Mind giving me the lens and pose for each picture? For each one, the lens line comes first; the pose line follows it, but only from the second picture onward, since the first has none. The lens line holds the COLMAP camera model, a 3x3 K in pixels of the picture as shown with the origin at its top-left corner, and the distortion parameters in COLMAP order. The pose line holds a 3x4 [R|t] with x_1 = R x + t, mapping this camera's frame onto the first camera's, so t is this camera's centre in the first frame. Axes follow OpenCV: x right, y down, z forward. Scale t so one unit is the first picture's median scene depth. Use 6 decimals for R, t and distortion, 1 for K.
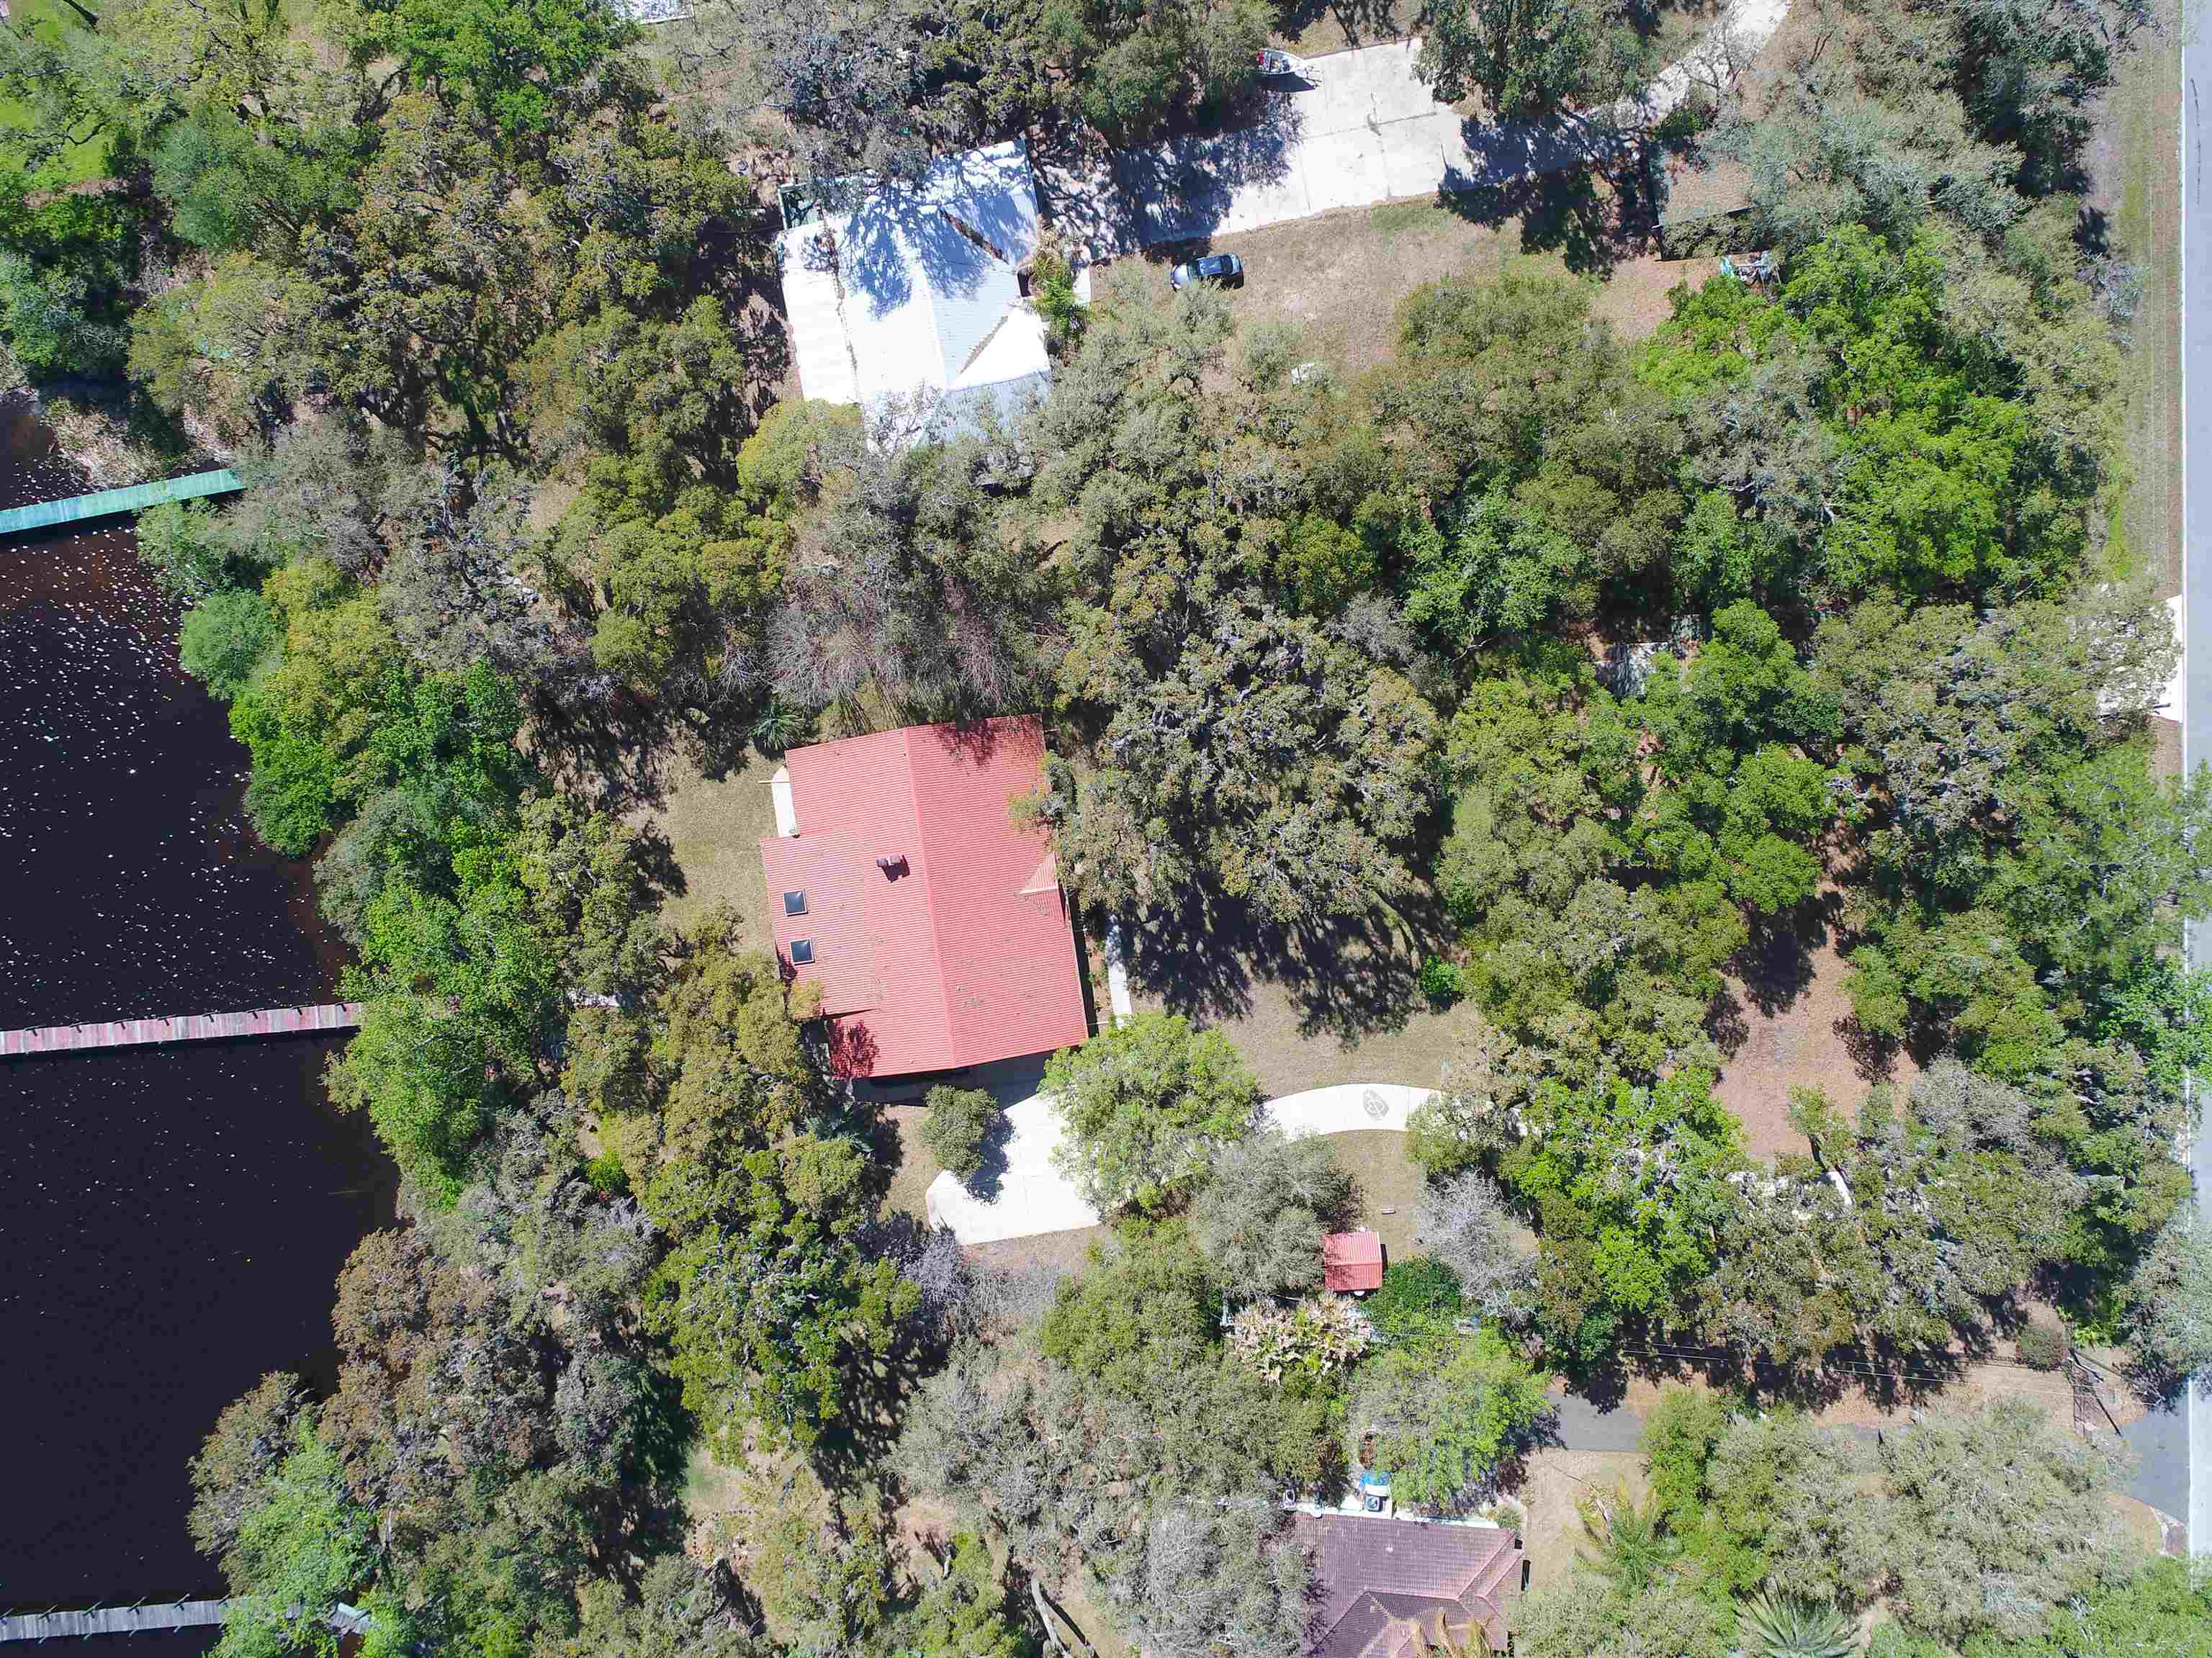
lens RADIAL K [[1668.8, 0, 1106.0], [0, 1668.8, 829.0], [0, 0, 1]] dist [0.020987, -0.006794]
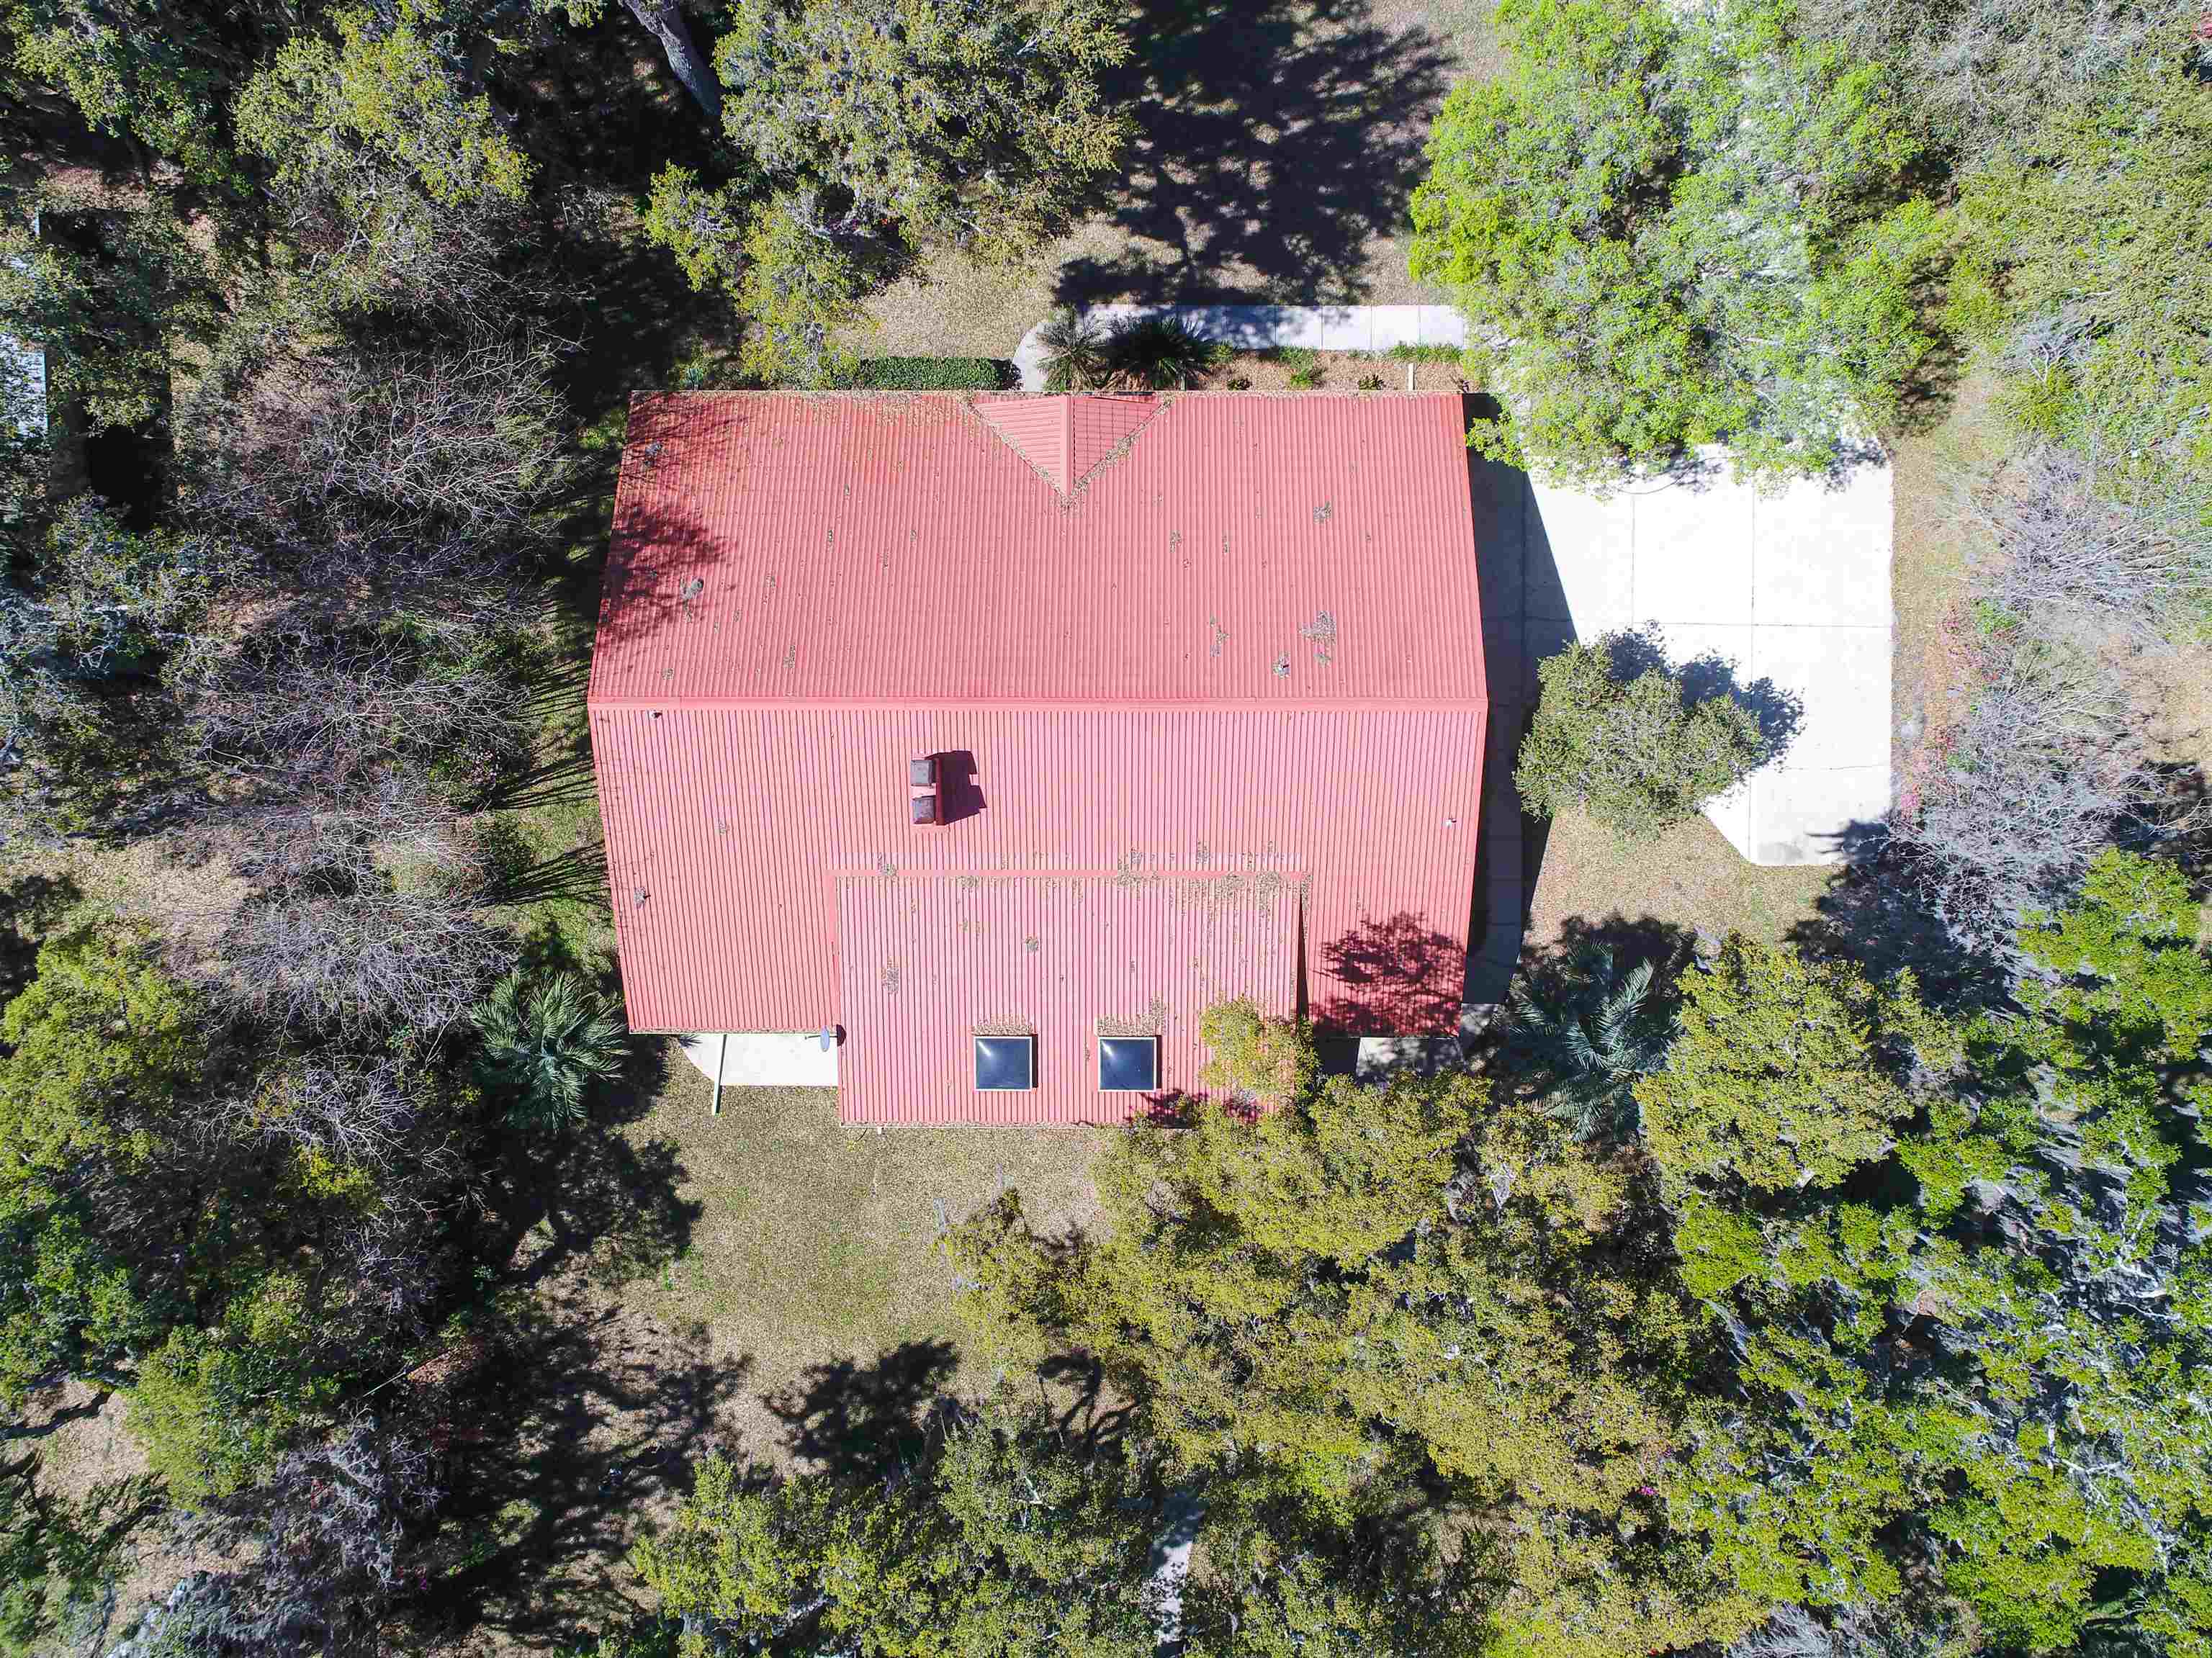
lens RADIAL K [[1667.3, 0, 1099.7], [0, 1667.3, 810.9], [0, 0, 1]] dist [-0.001398, 0.003236]
pose [[0.156513, -0.985928, 0.058724, -0.144842], [0.987673, 0.156370, -0.007063, 0.060075], [-0.002219, 0.059106, 0.998249, 0.599880]]
